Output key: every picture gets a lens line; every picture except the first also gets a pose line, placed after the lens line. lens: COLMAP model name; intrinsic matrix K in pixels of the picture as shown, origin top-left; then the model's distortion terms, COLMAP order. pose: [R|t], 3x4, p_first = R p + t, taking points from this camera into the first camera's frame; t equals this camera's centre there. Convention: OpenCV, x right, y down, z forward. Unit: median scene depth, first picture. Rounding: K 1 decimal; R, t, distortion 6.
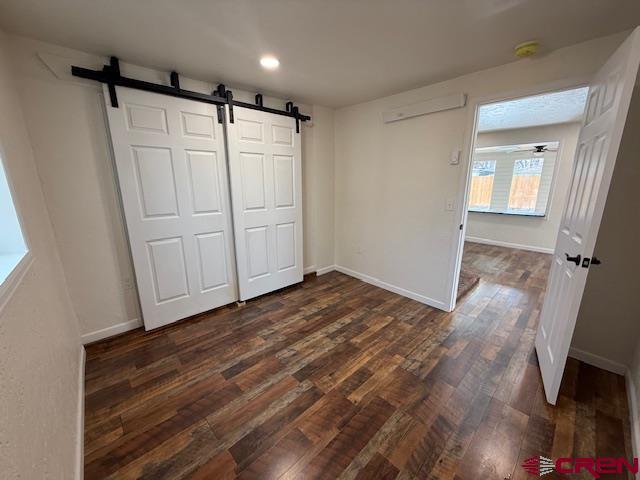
lens RADIAL K [[252.7, 0, 318.3], [0, 252.7, 240.0], [0, 0, 1]] dist [0.001342, 0.000041]
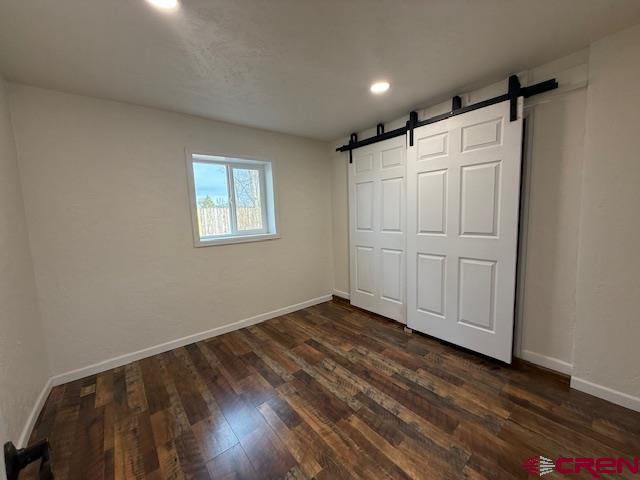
lens RADIAL K [[252.7, 0, 318.3], [0, 252.7, 240.0], [0, 0, 1]] dist [0.001342, 0.000041]
pose [[-0.064470, 0.116082, -0.991145, 0.760718], [-0.189362, 0.973743, 0.126362, -0.161748], [0.979789, 0.195831, -0.040796, 0.784195]]
